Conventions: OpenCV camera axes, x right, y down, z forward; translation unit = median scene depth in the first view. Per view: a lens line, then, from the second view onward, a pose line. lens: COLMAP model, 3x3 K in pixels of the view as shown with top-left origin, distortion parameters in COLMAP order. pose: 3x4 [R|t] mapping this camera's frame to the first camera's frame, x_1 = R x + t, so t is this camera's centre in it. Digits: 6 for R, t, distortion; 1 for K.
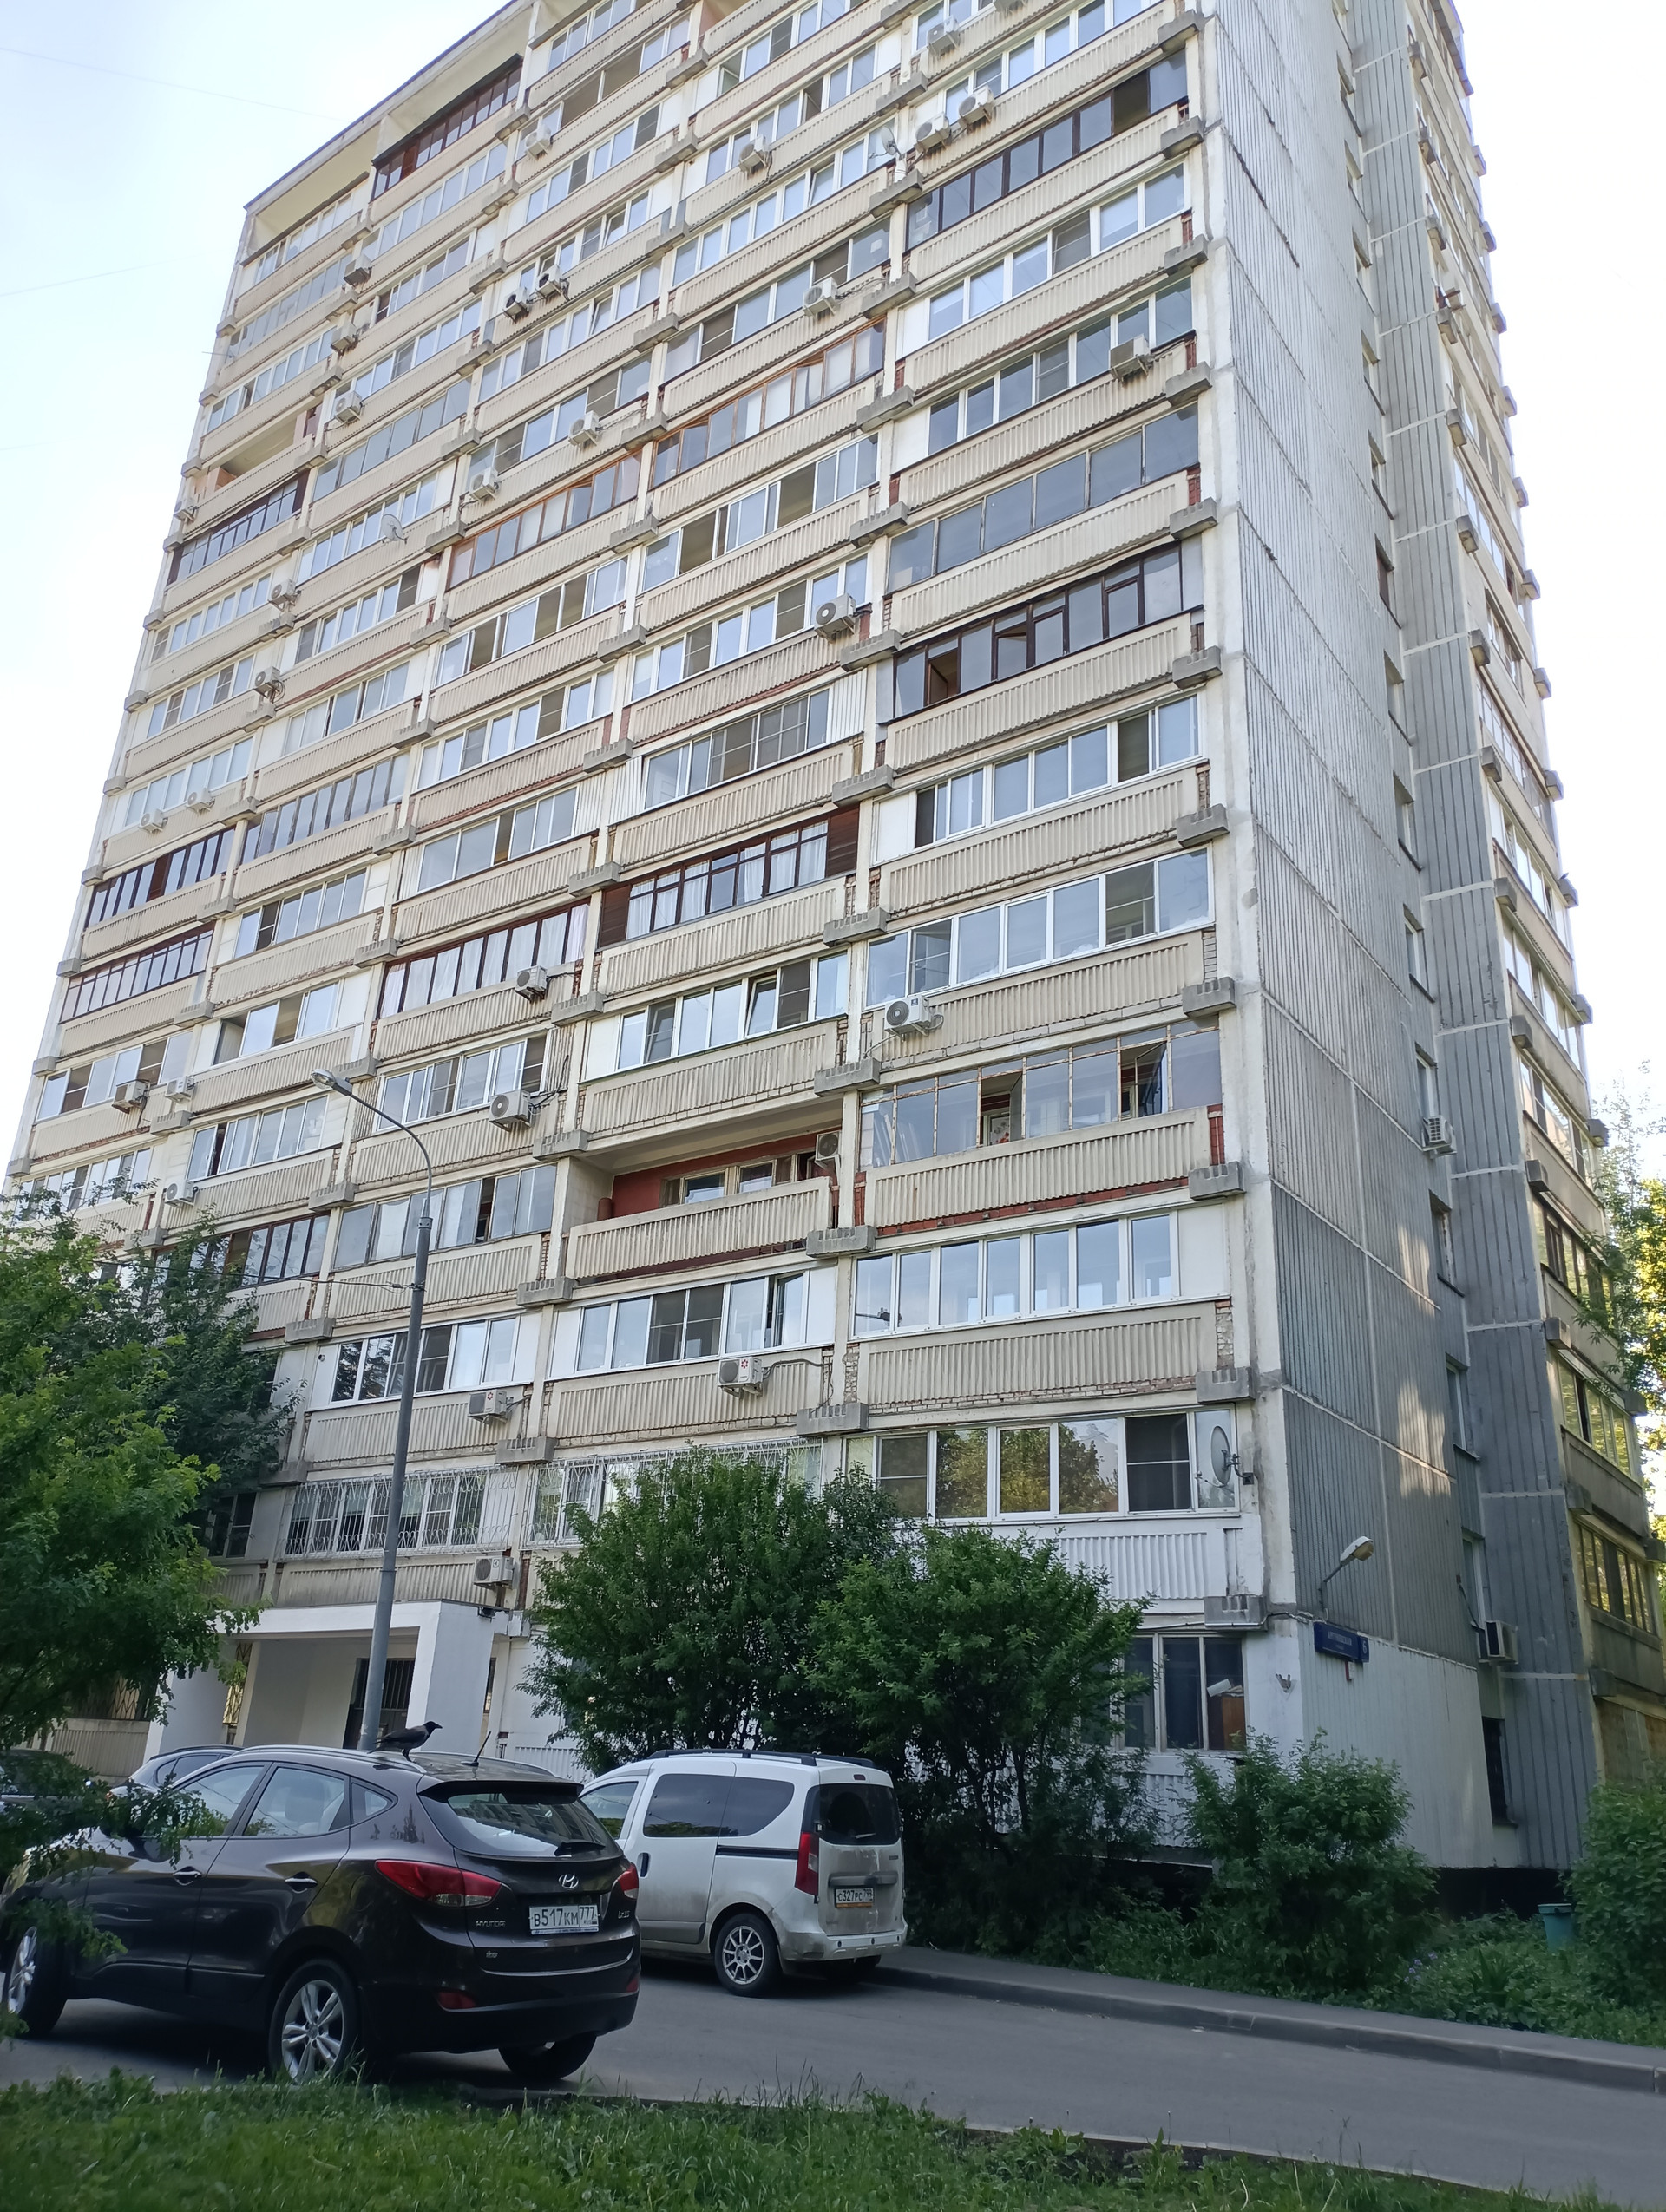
lens RADIAL K [[1683.0, 0, 833.0], [0, 1683.0, 1106.0], [0, 0, 1]] dist [0.098383, -0.085920]
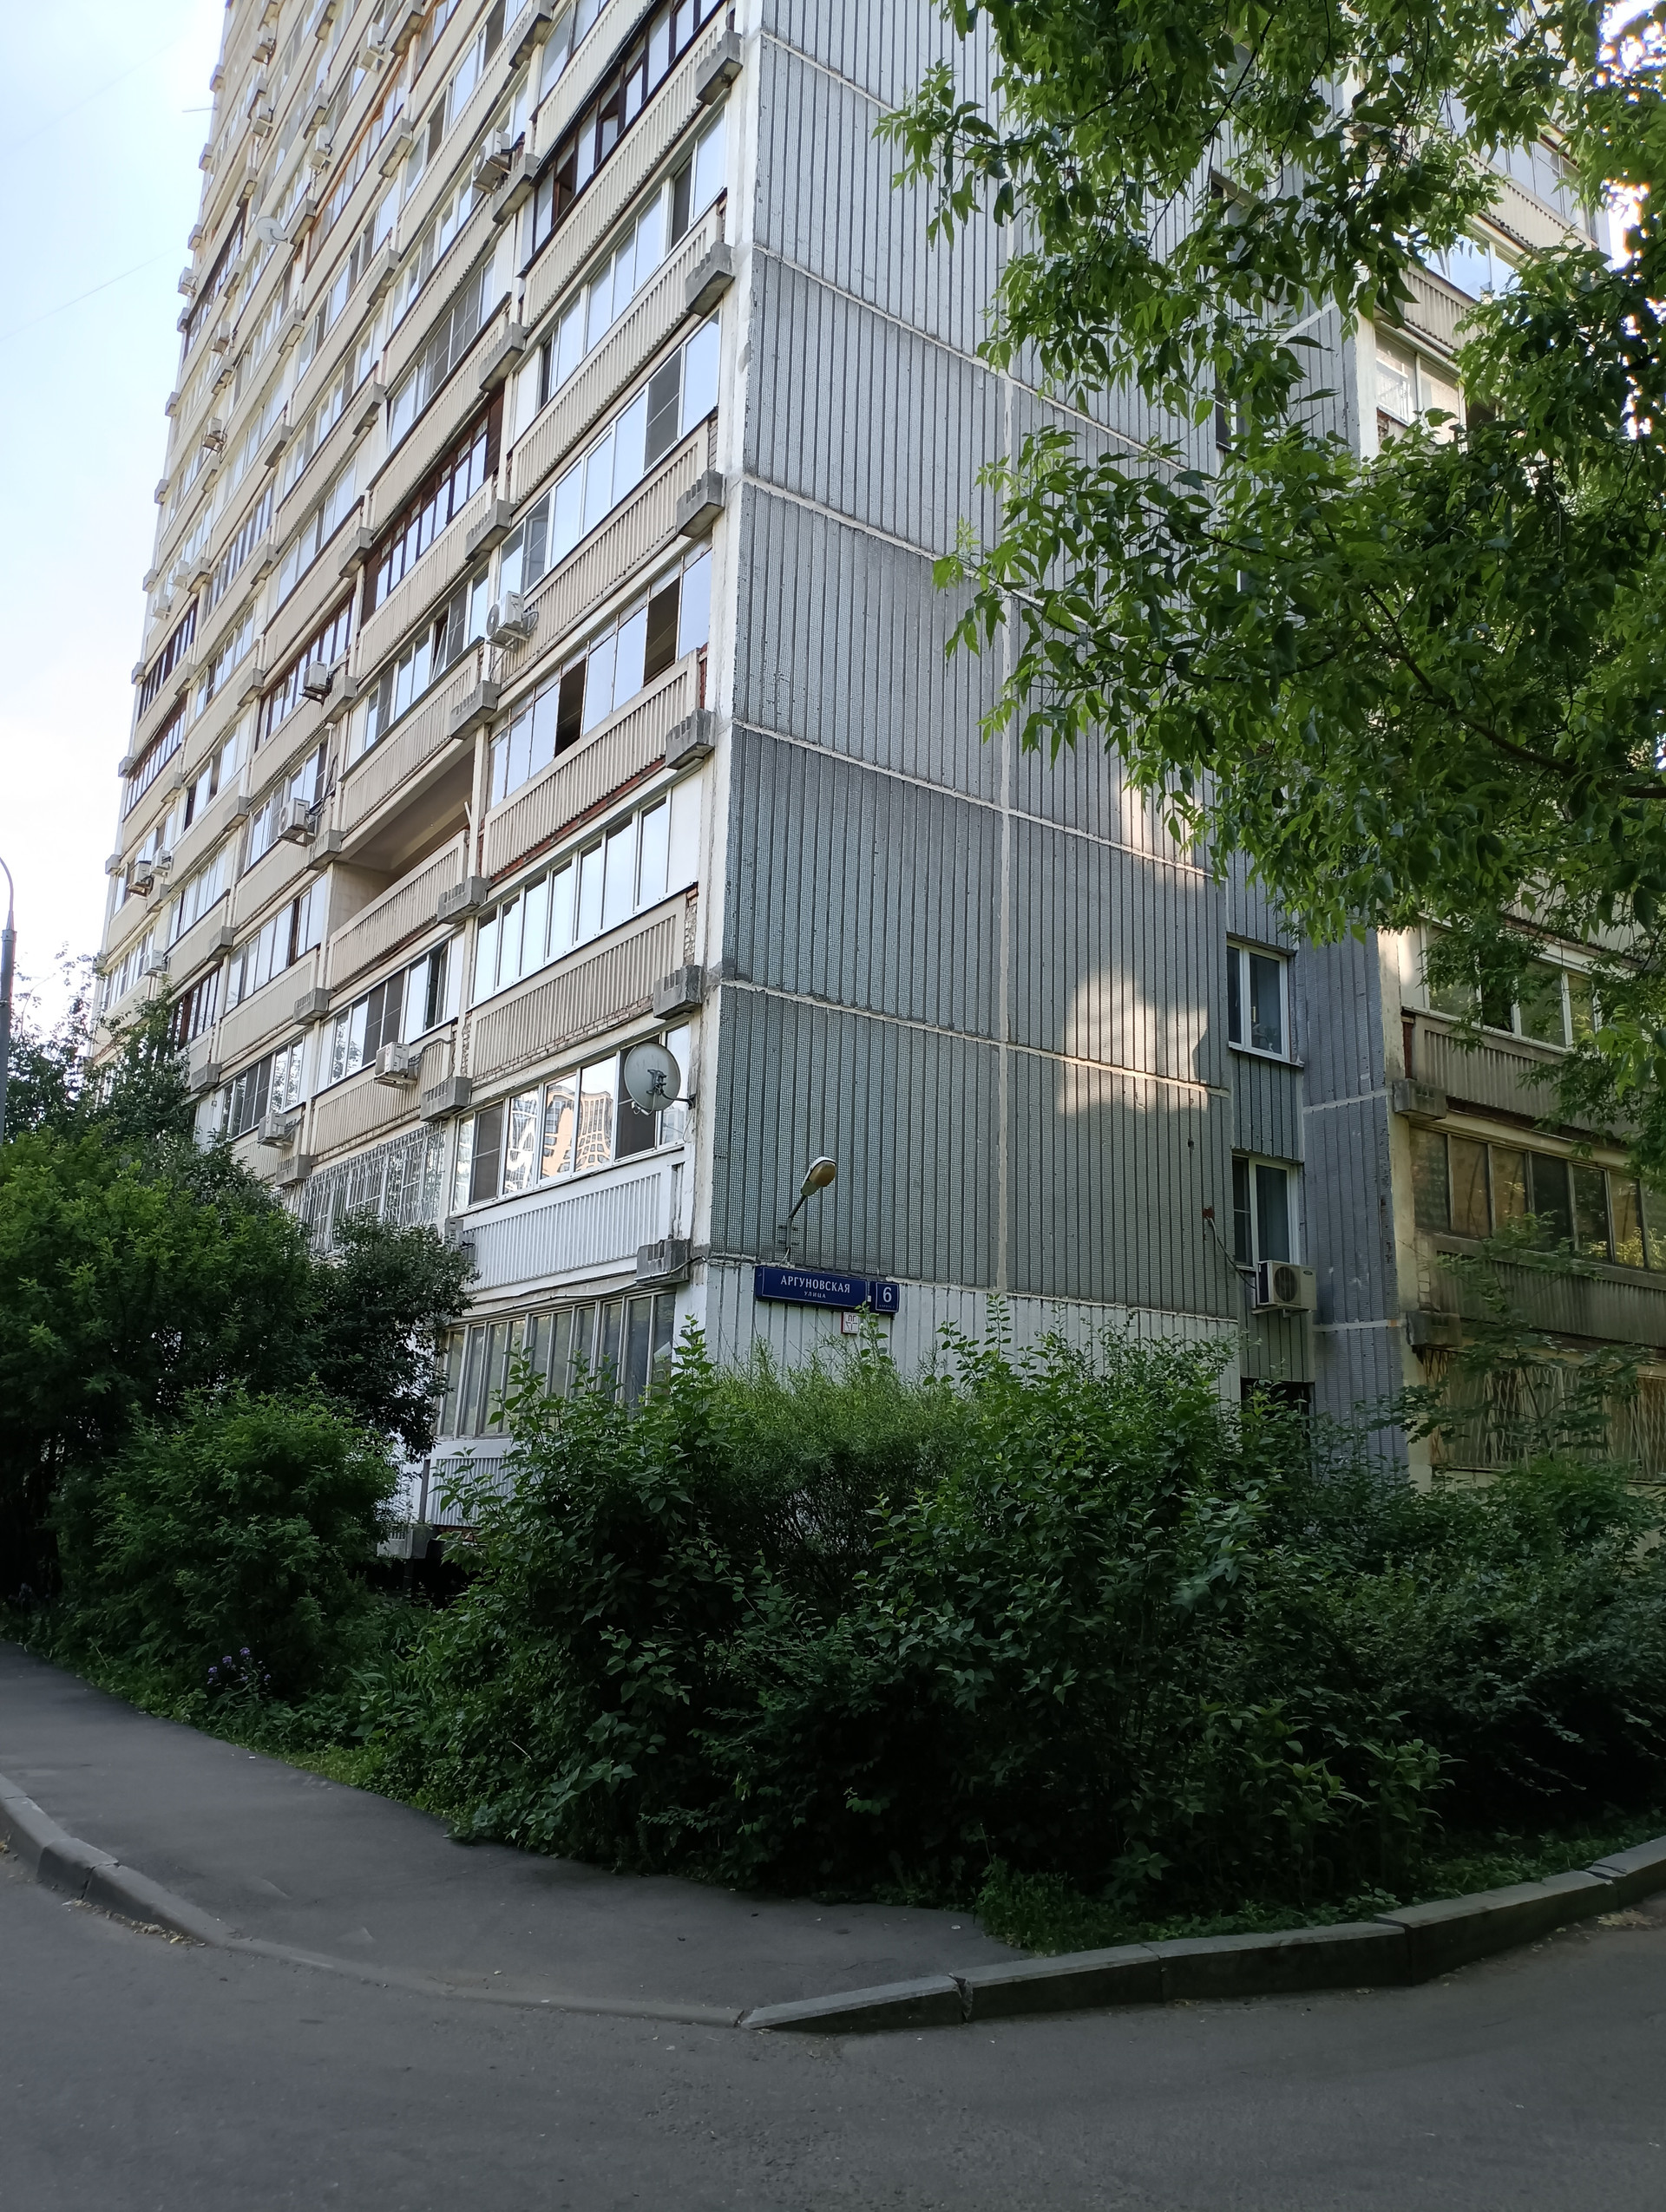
lens RADIAL K [[1683.0, 0, 833.0], [0, 1683.0, 1106.0], [0, 0, 1]] dist [0.098383, -0.085920]
pose [[0.938229, -0.103360, -0.330216, 0.461880], [0.147067, 0.982971, 0.110178, 0.117141], [0.313205, -0.151936, 0.937453, 0.226939]]
